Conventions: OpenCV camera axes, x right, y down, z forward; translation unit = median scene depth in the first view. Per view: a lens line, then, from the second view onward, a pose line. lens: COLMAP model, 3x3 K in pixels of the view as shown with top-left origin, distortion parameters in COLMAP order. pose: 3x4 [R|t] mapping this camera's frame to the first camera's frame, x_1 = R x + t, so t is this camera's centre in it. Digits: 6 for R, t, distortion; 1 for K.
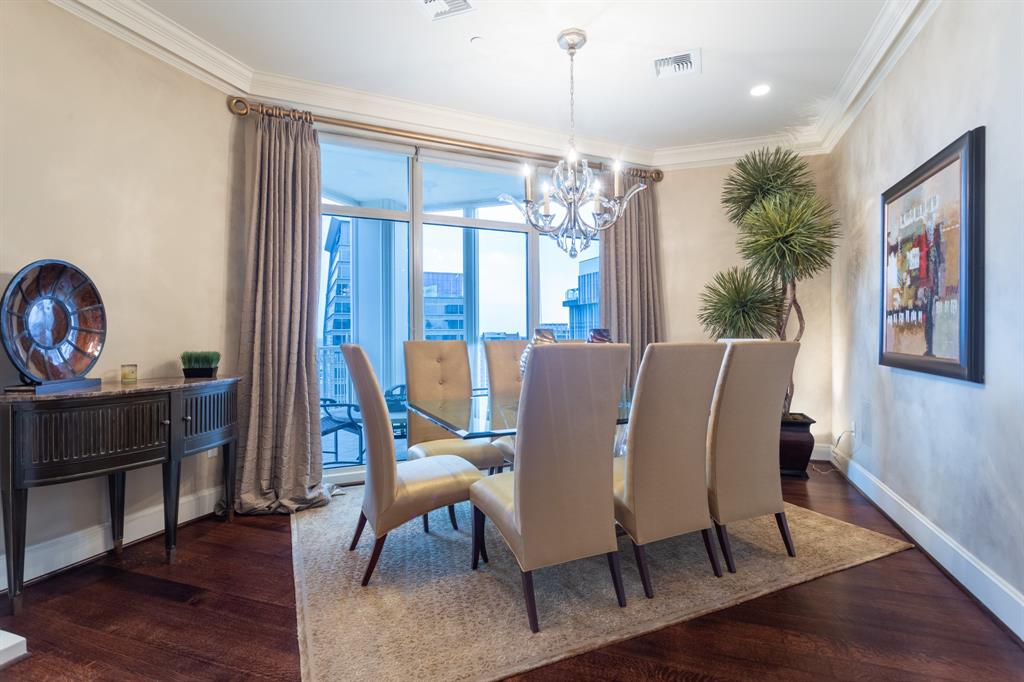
lens RADIAL K [[501.9, 0, 513.1], [0, 501.9, 338.0], [0, 0, 1]] dist [-0.001812, -0.000473]
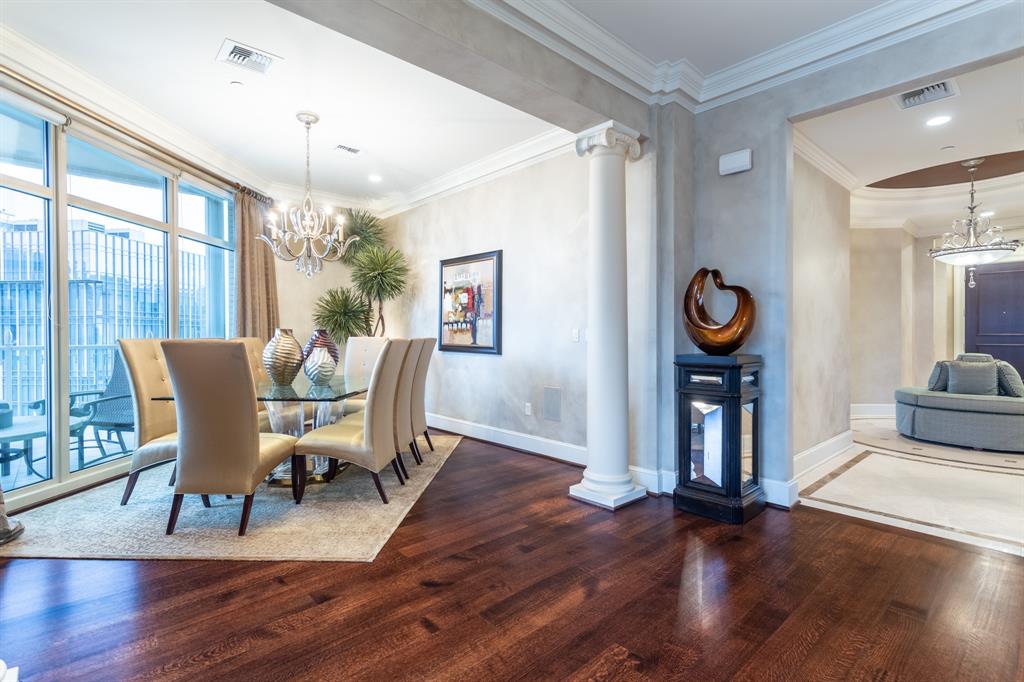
lens RADIAL K [[490.2, 0, 517.7], [0, 490.2, 336.3], [0, 0, 1]] dist [0.005148, 0.001553]
pose [[0.465041, 0.001808, 0.885287, -0.857674], [0.001752, 0.999994, -0.002962, 0.006343], [-0.885287, 0.002929, 0.465035, -0.135011]]
